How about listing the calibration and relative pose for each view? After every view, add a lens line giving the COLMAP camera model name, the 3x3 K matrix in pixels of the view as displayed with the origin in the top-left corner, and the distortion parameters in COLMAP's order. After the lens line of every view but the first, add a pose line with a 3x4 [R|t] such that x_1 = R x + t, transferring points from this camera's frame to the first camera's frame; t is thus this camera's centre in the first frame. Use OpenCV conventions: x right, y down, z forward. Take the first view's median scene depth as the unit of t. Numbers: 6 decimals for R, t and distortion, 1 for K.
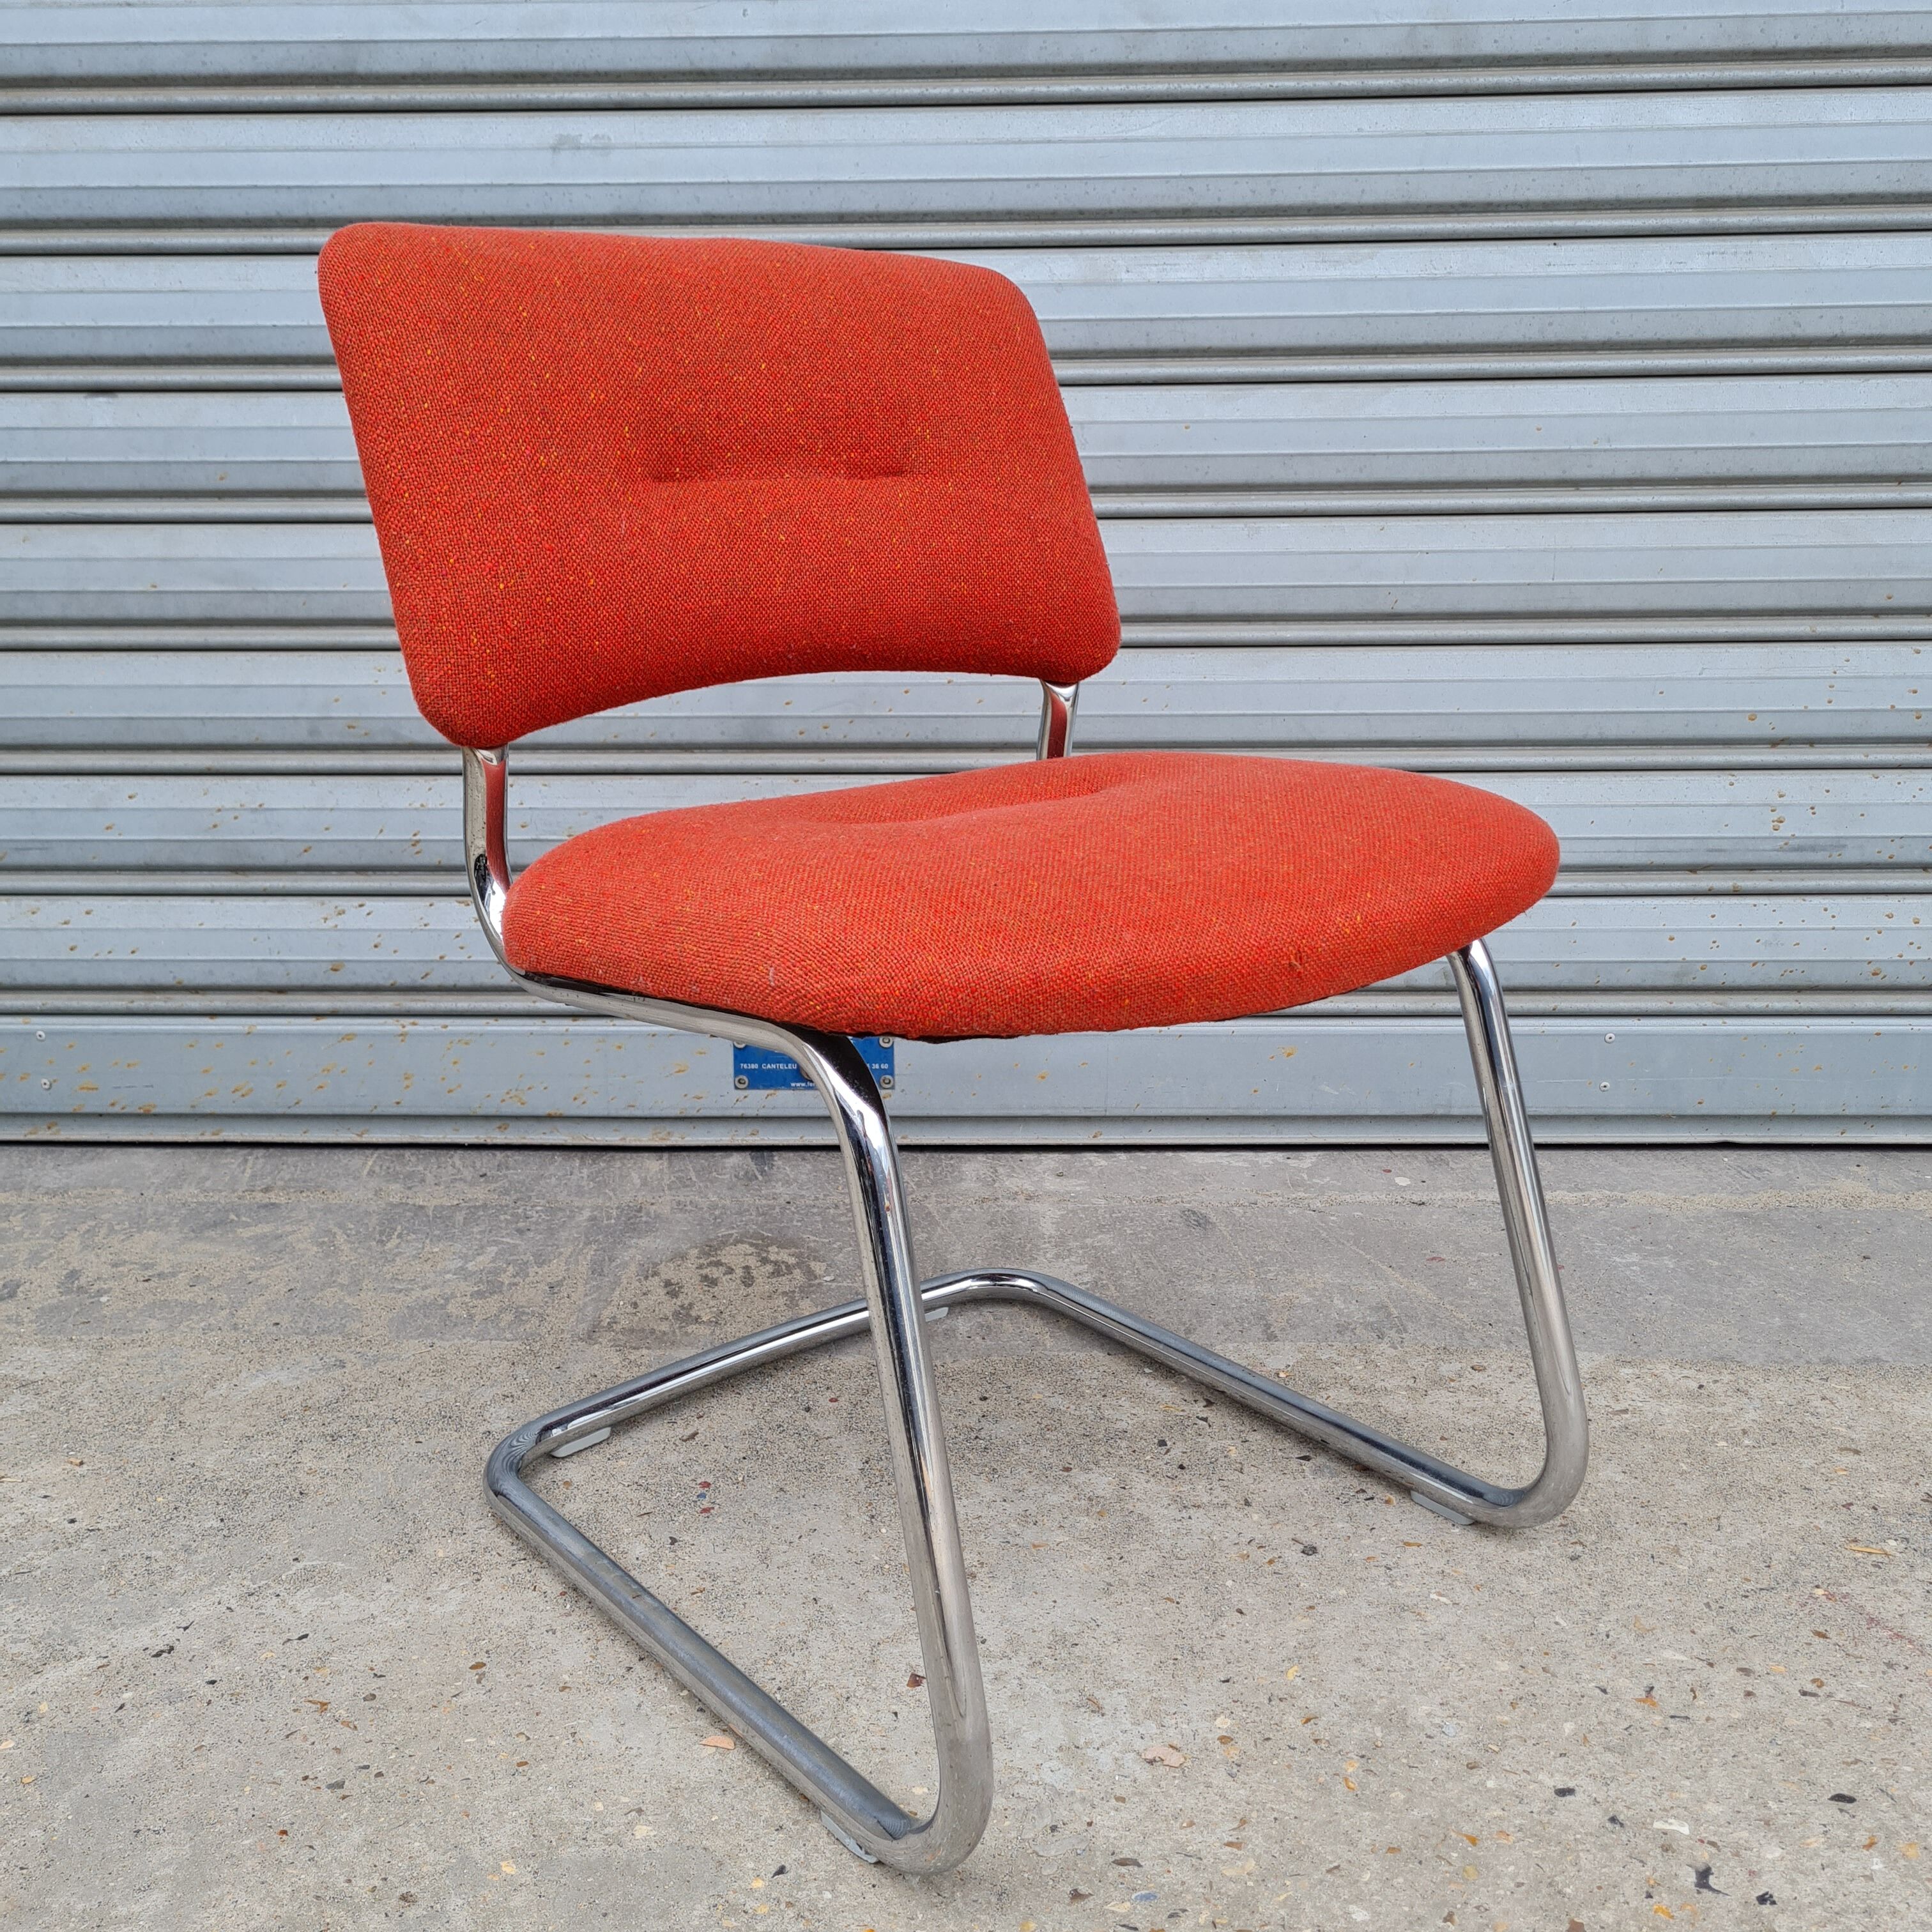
lens RADIAL K [[1944.8, 0, 960.9], [0, 1944.8, 976.8], [0, 0, 1]] dist [0.050472, -0.035848]
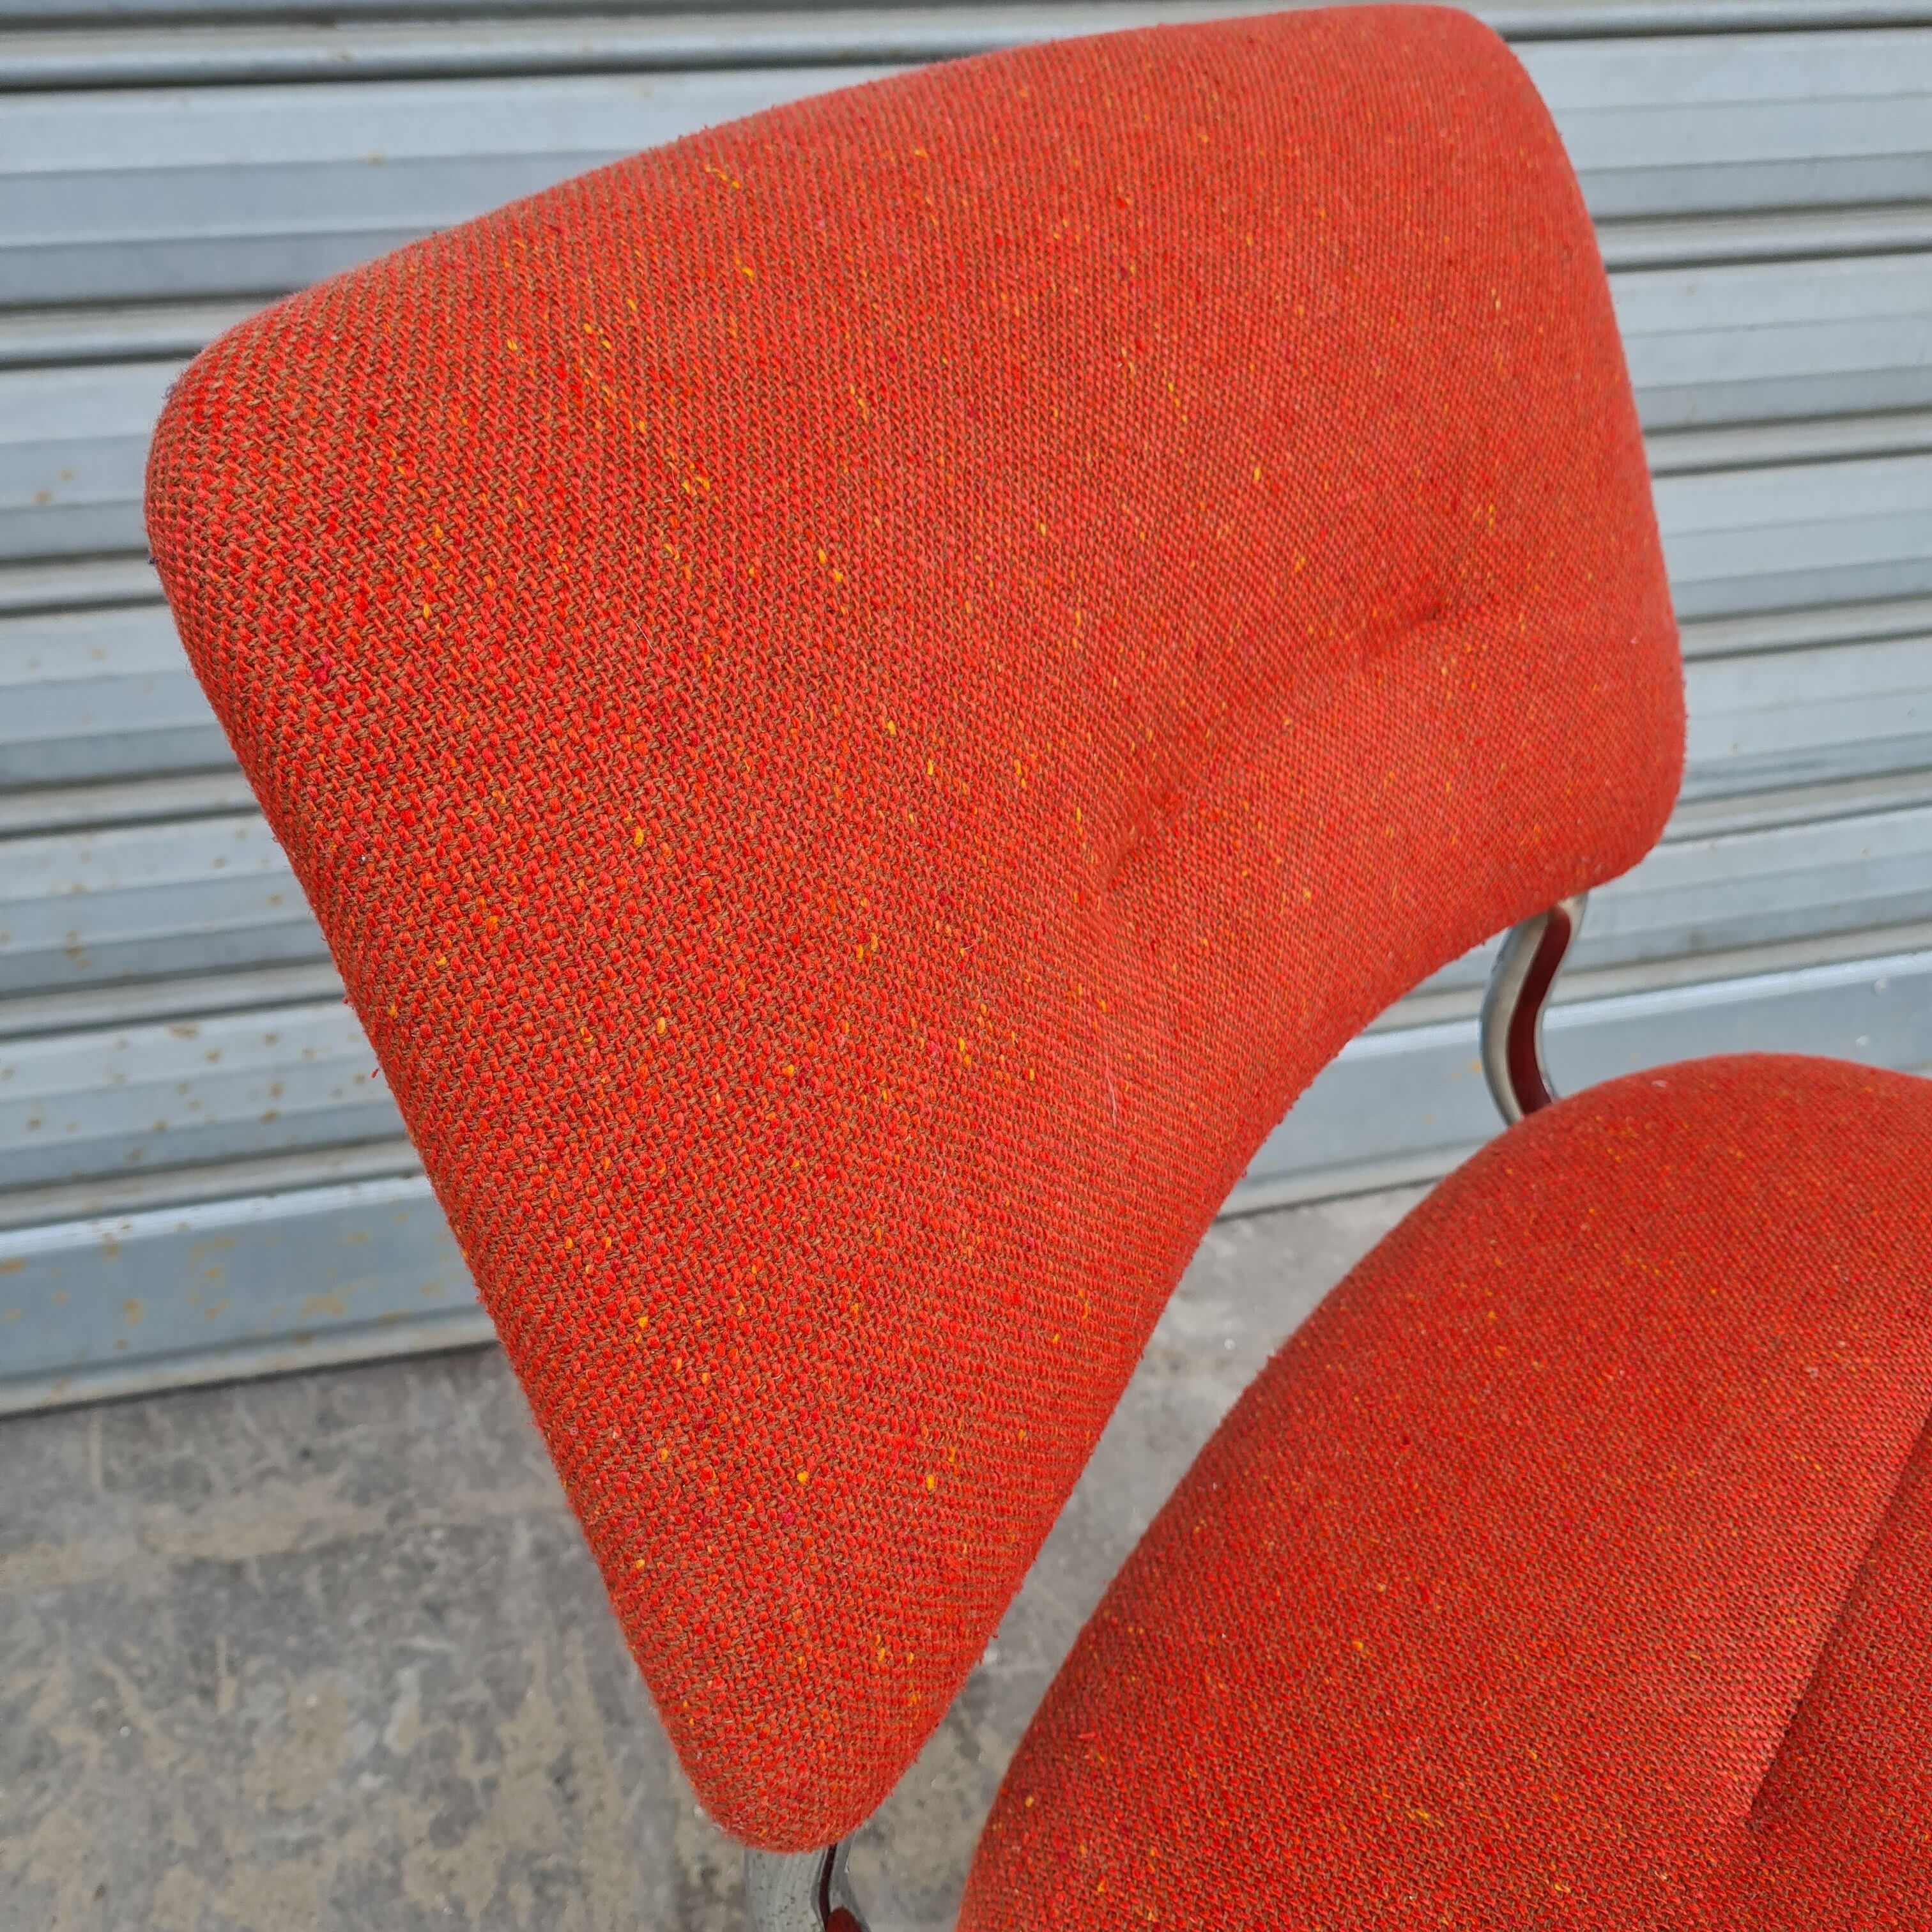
lens RADIAL K [[1979.3, 0, 972.3], [0, 1979.3, 1003.2], [0, 0, 1]] dist [0.014843, -0.011238]
pose [[0.960314, -0.142880, 0.239548, -0.210649], [0.059717, 0.944239, 0.323799, -0.272957], [-0.272455, -0.296644, 0.915298, 0.501697]]
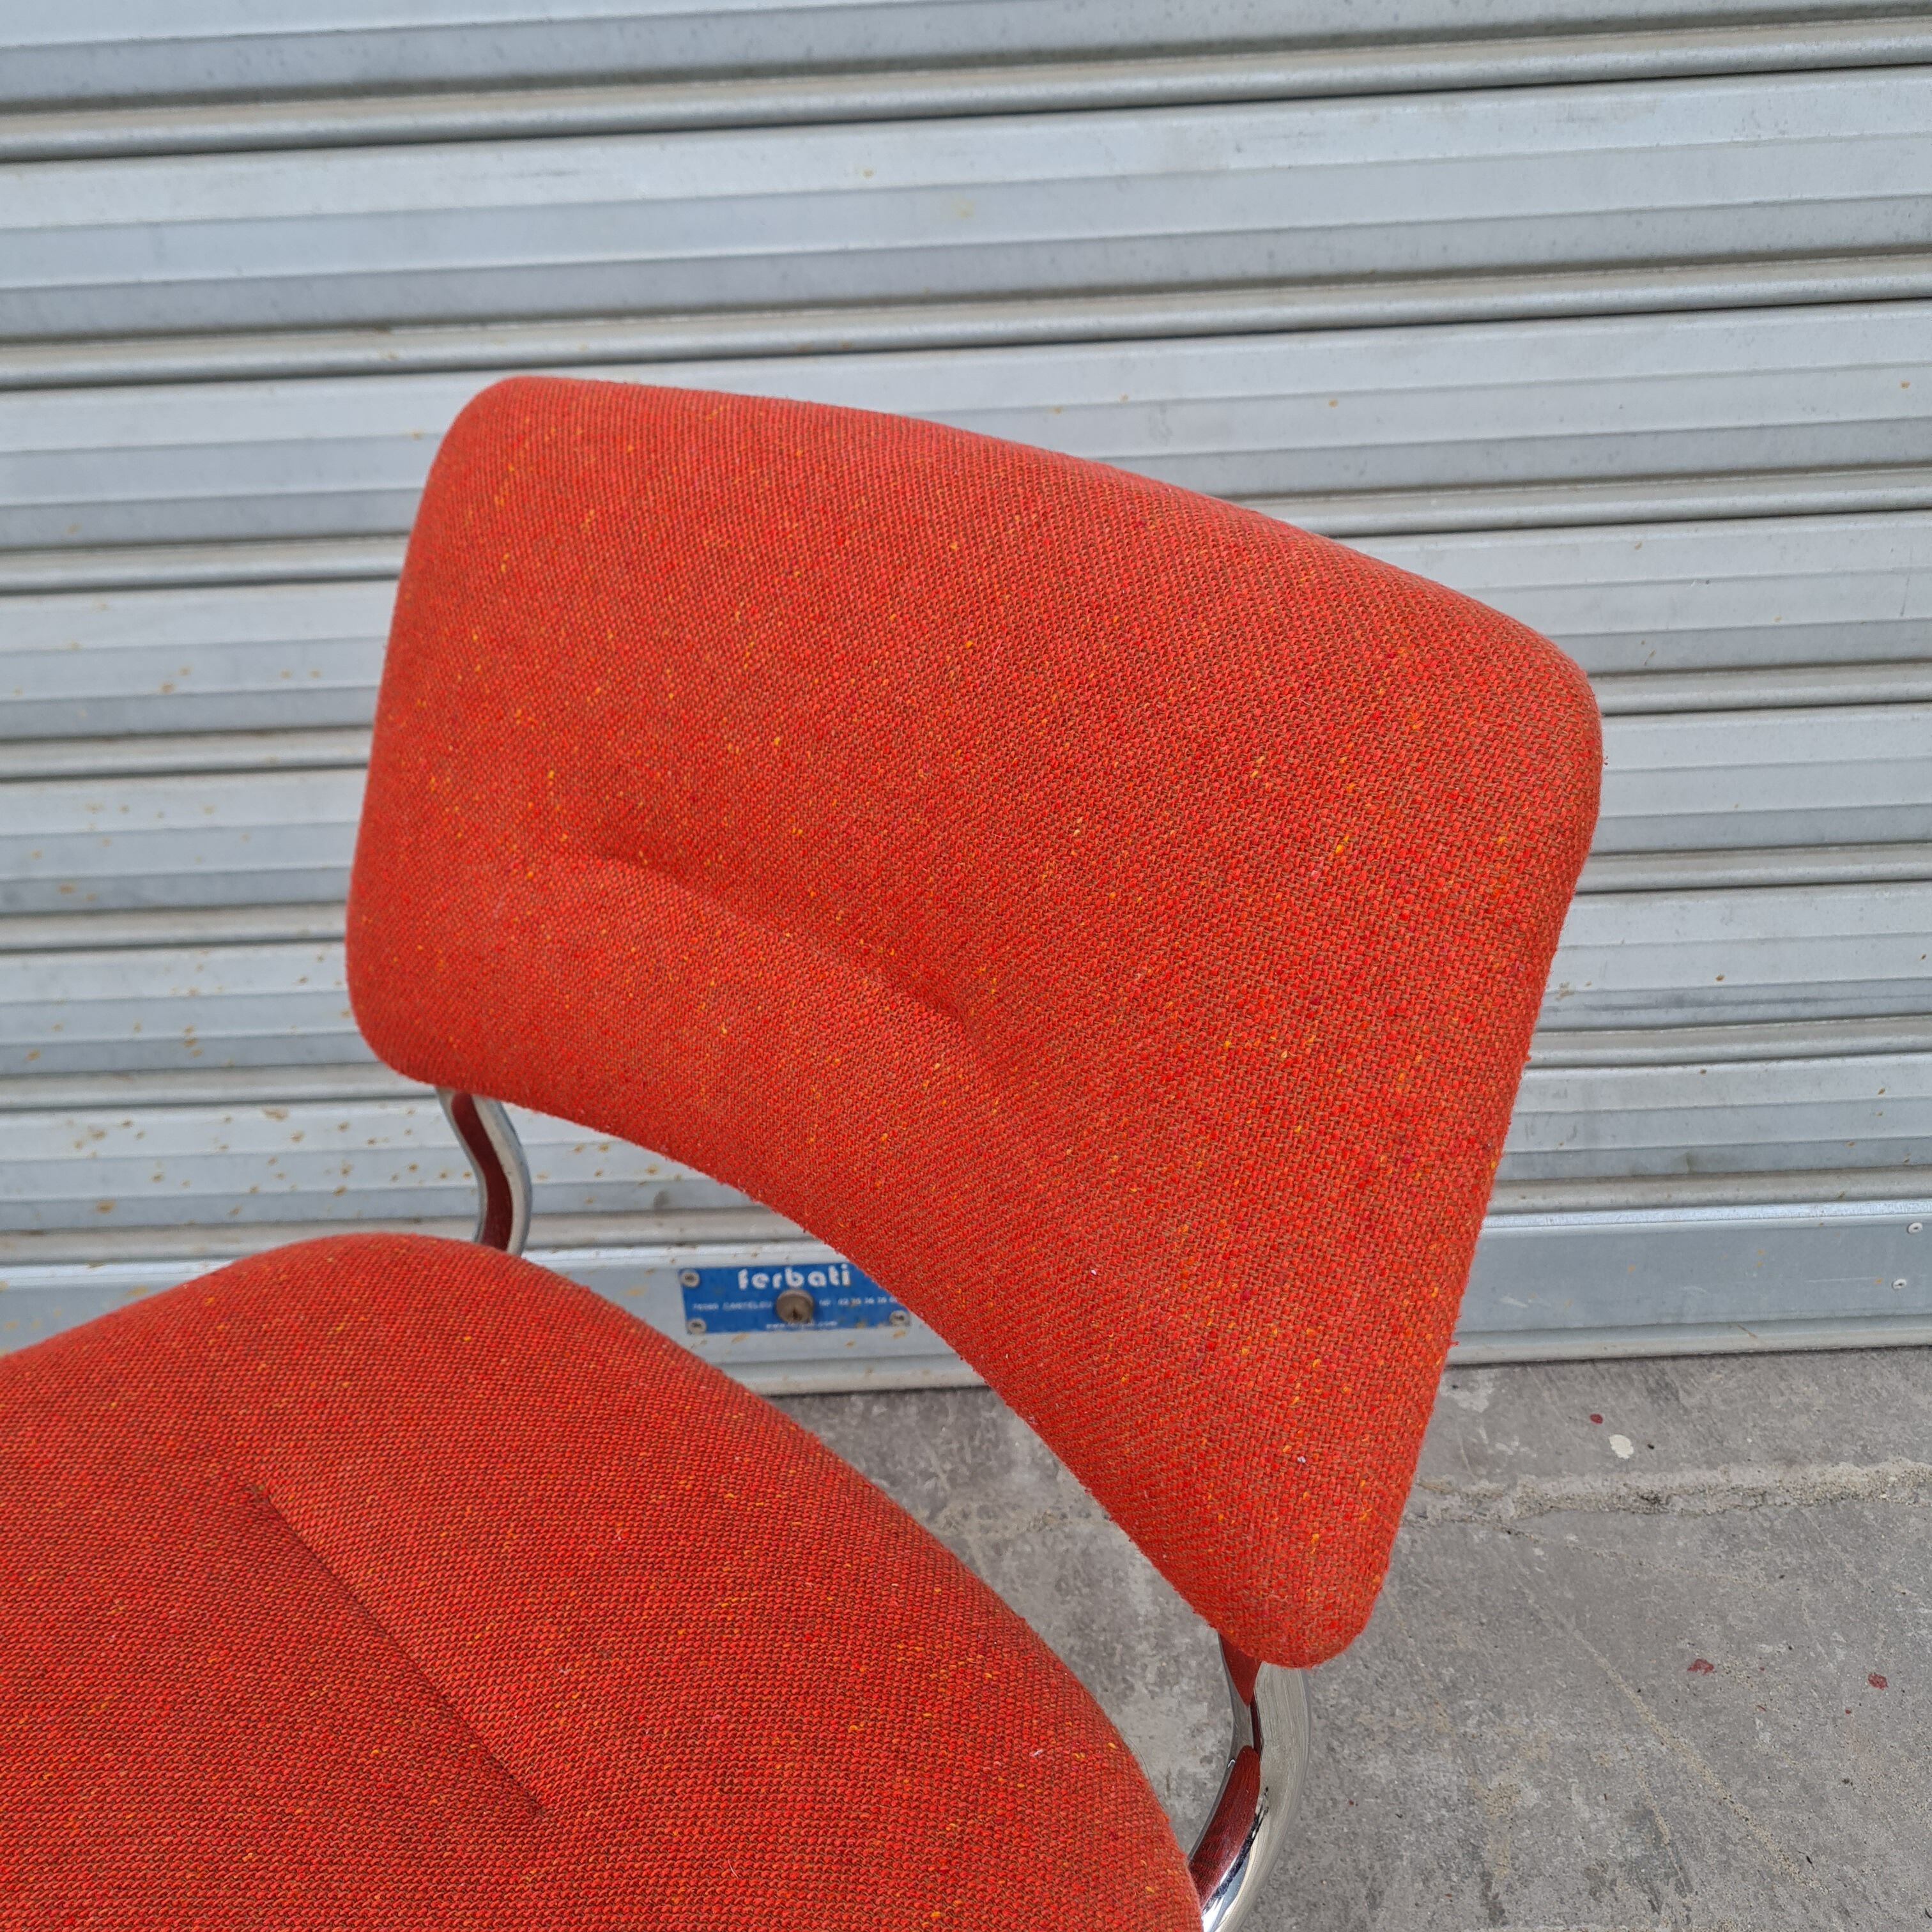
lens RADIAL K [[1967.0, 0, 962.1], [0, 1967.0, 959.2], [0, 0, 1]] dist [0.044419, -0.037186]
pose [[0.998809, -0.048432, 0.005934, -0.015617], [0.045297, 0.965557, 0.256220, -0.321208], [-0.018139, -0.255646, 0.966600, 0.409492]]
